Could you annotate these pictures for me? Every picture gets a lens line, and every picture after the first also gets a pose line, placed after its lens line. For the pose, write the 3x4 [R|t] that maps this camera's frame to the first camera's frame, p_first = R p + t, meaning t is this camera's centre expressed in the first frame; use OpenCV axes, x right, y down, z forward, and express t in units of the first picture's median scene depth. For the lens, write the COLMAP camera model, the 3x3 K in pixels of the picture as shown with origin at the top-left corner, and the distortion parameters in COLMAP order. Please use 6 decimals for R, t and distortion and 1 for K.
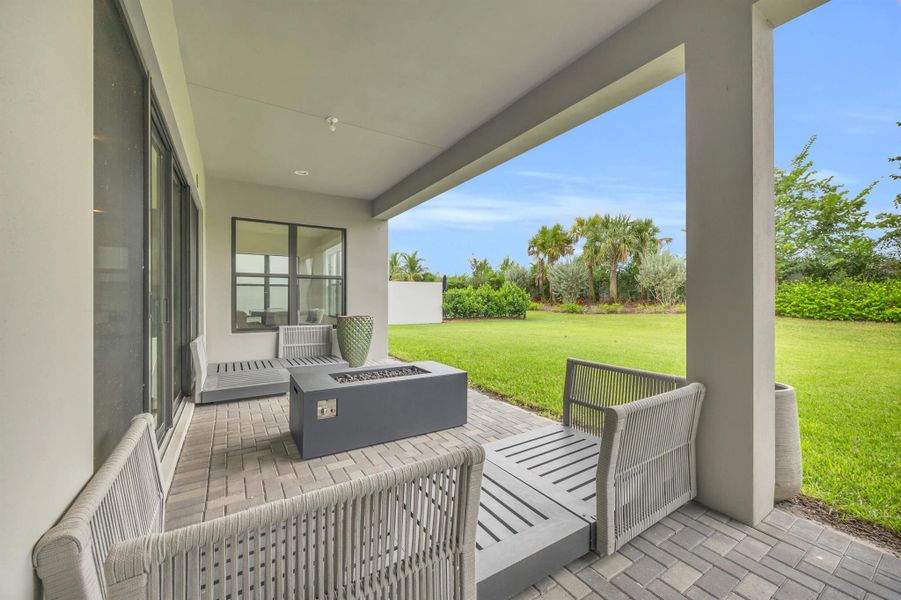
lens RADIAL K [[345.2, 0, 454.2], [0, 345.2, 301.2], [0, 0, 1]] dist [0.000903, 0.000311]
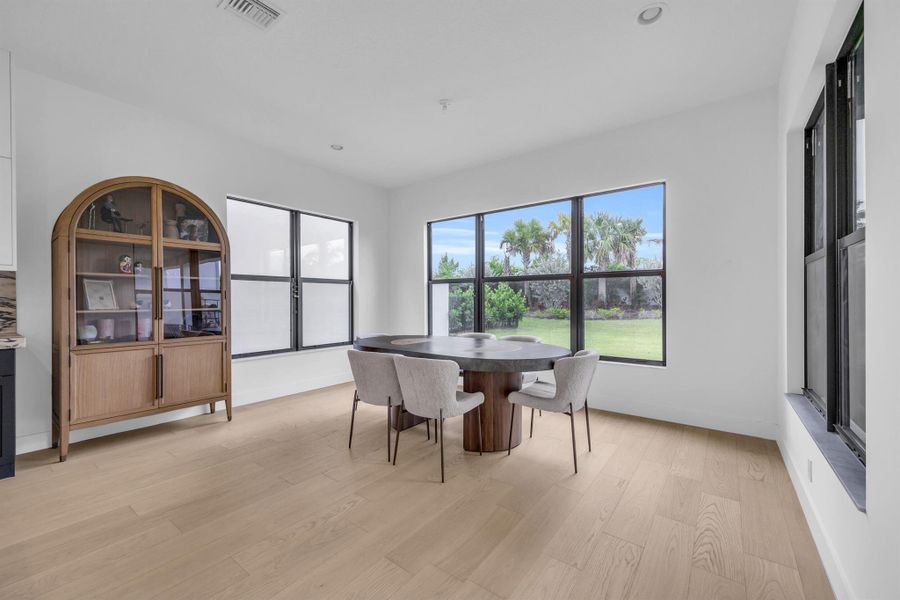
lens RADIAL K [[358.7, 0, 446.3], [0, 358.7, 302.0], [0, 0, 1]] dist [-0.002290, -0.000124]
pose [[0.937016, -0.001909, 0.349282, -0.299647], [0.002942, 0.999993, -0.002428, -0.009198], [-0.349275, 0.003303, 0.937014, 0.288459]]
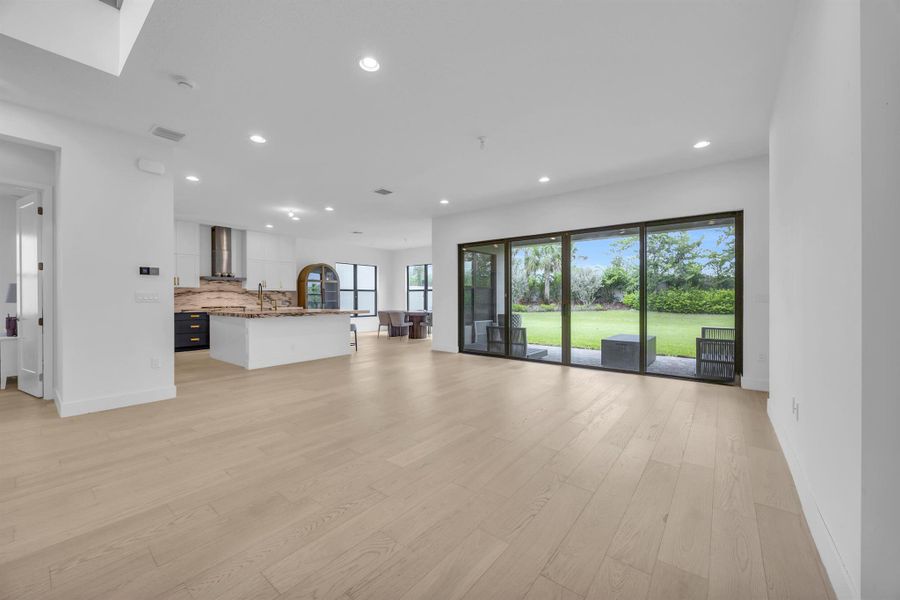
lens RADIAL K [[344.8, 0, 450.2], [0, 344.8, 301.2], [0, 0, 1]] dist [0.000903, 0.000311]
pose [[0.942444, -0.003791, 0.334341, -0.361974], [0.004241, 0.999991, -0.000615, -0.004367], [-0.334336, 0.001998, 0.942452, -0.118728]]
